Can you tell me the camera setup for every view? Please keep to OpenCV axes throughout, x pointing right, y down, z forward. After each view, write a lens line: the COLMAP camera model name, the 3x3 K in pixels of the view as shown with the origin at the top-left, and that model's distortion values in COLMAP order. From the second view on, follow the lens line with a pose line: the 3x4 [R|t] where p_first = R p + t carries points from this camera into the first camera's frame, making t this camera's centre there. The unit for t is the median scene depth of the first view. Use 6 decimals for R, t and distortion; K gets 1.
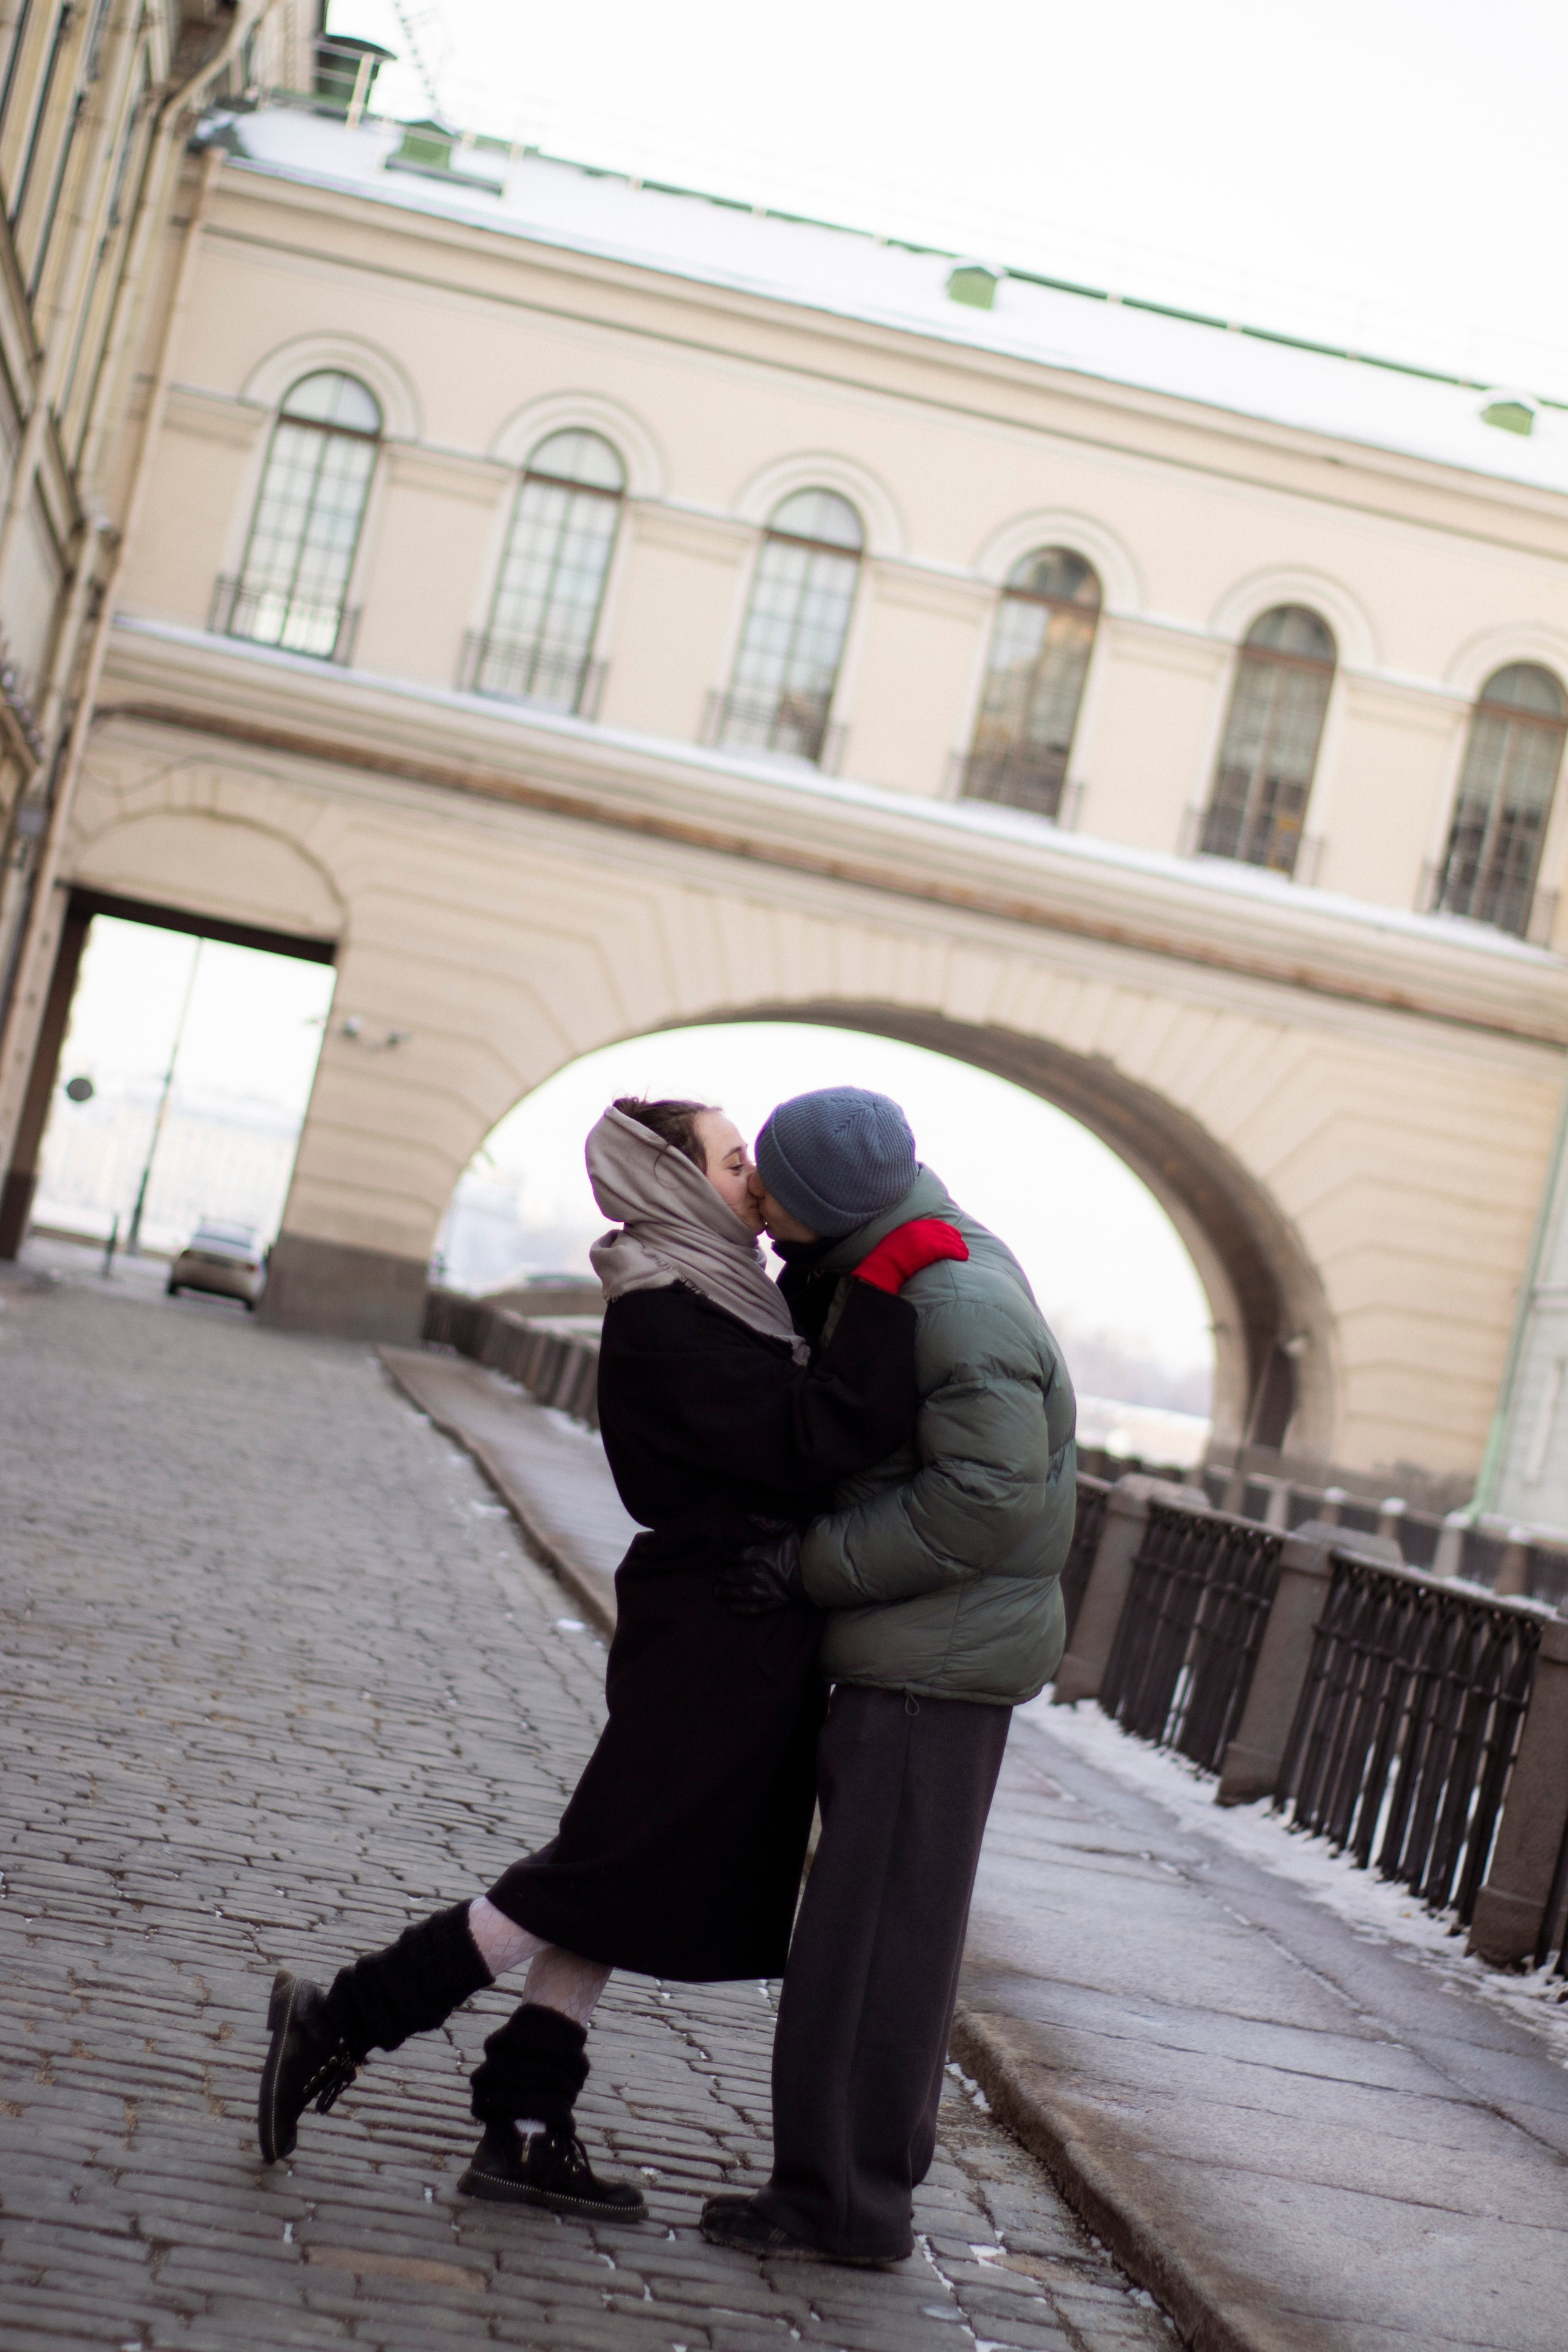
lens RADIAL K [[5463.0, 0, 781.2], [0, 5463.0, 1180.2], [0, 0, 1]] dist [-0.097705, 0.398904]
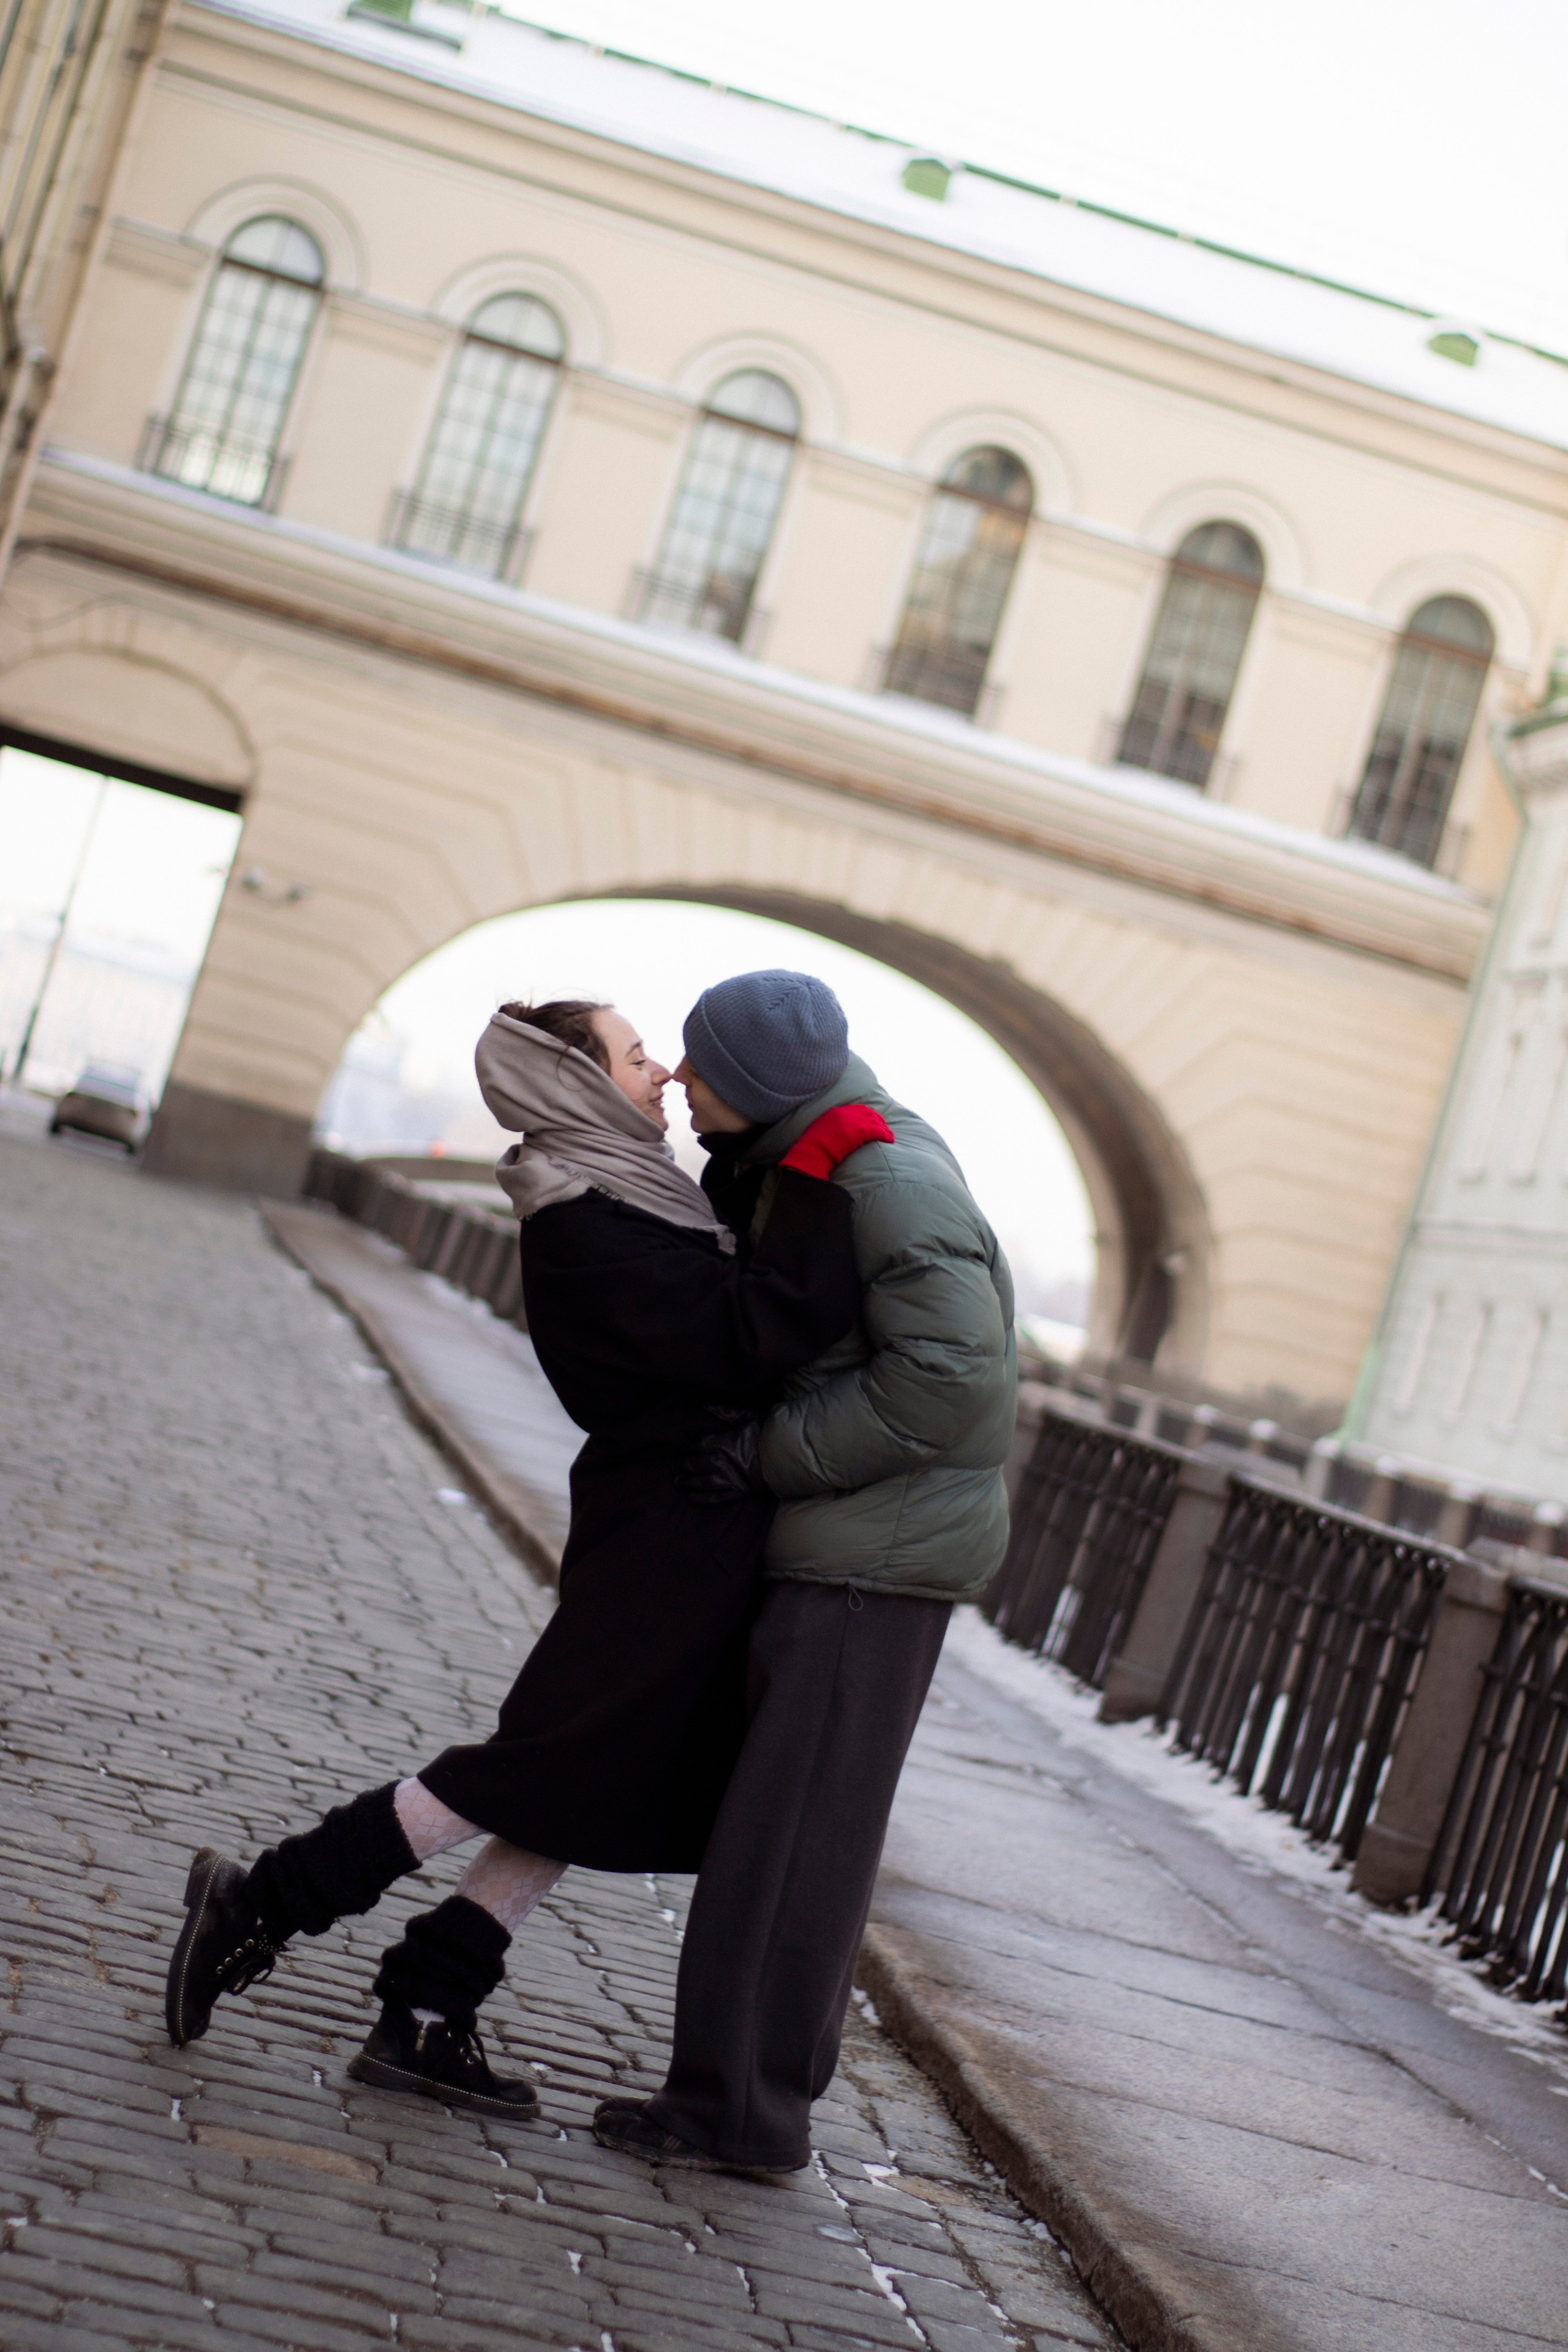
lens RADIAL K [[5469.4, 0, 786.1], [0, 5469.4, 1170.0], [0, 0, 1]] dist [-0.092455, 0.163660]
pose [[0.997415, 0.068061, 0.023035, -0.006484], [-0.068490, 0.997482, 0.018405, 0.000242], [-0.021724, -0.019935, 0.999565, 0.011663]]
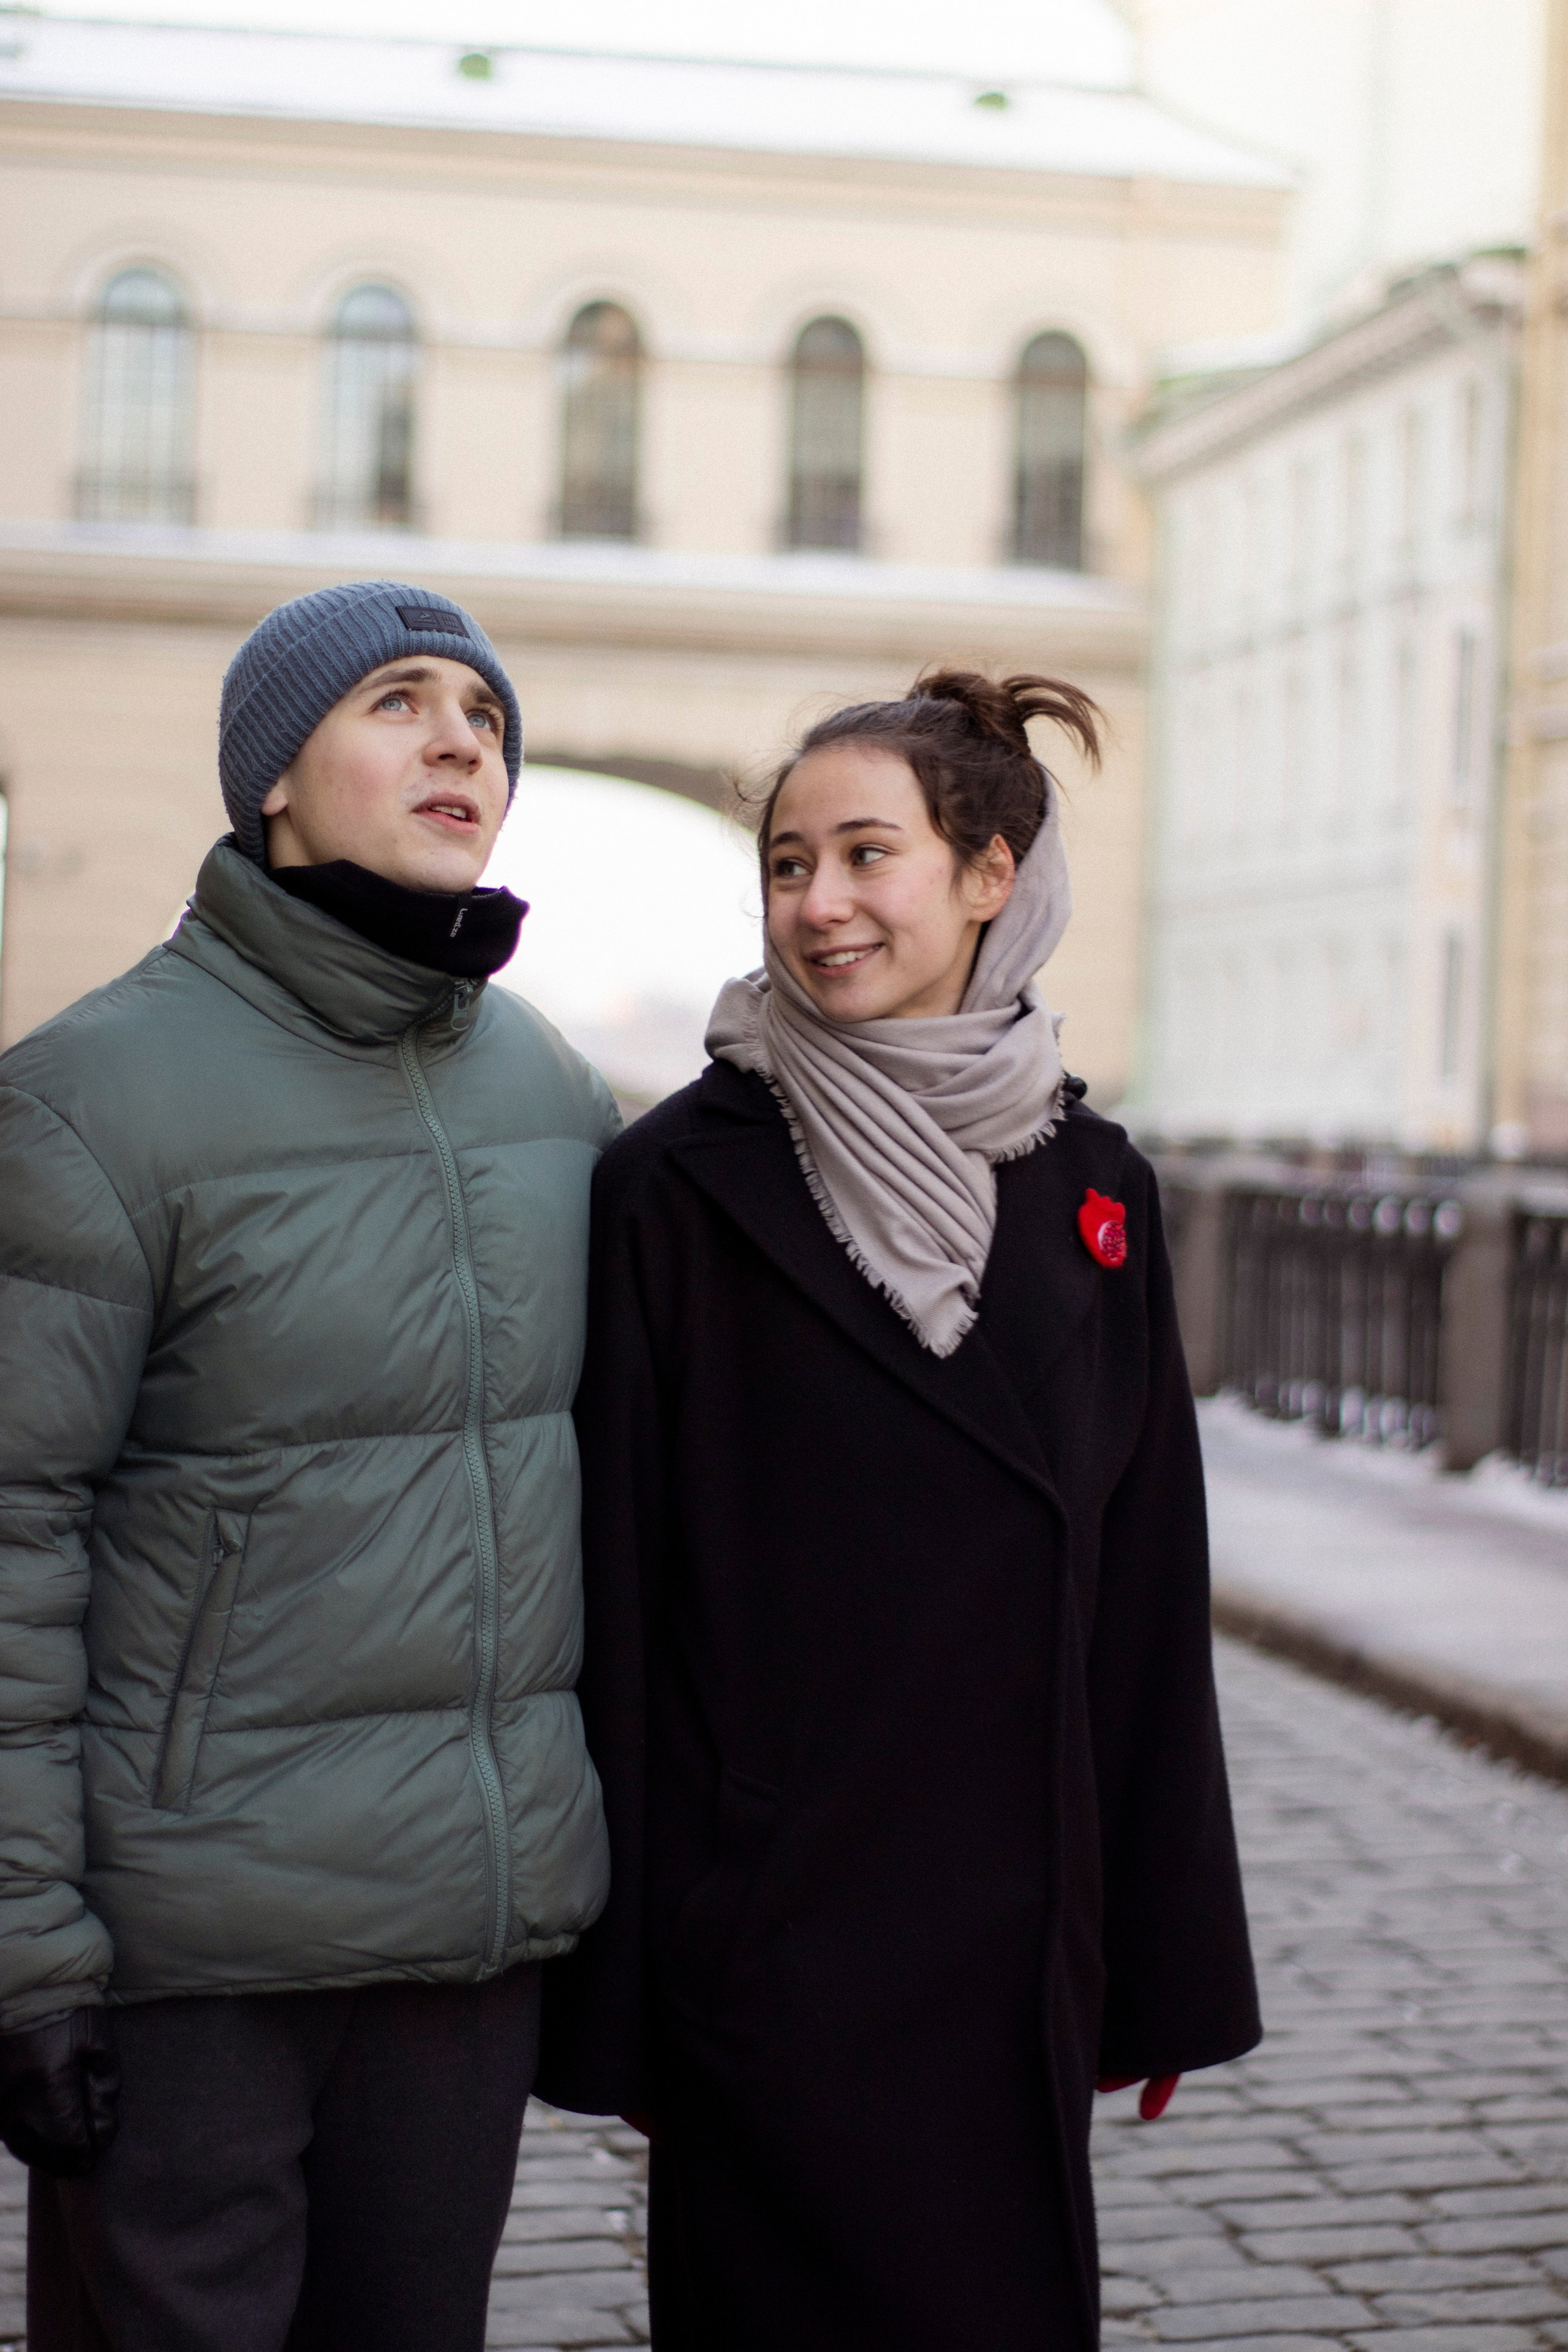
lens RADIAL K [[5463.0, 0, 781.2], [0, 5463.0, 1180.2], [0, 0, 1]] dist [-0.097705, 0.398904]
pose [[0.981663, -0.180967, 0.059899, -0.055107], [0.177329, 0.982238, 0.061345, -0.028688], [-0.069936, -0.049598, 0.996318, -0.442079]]
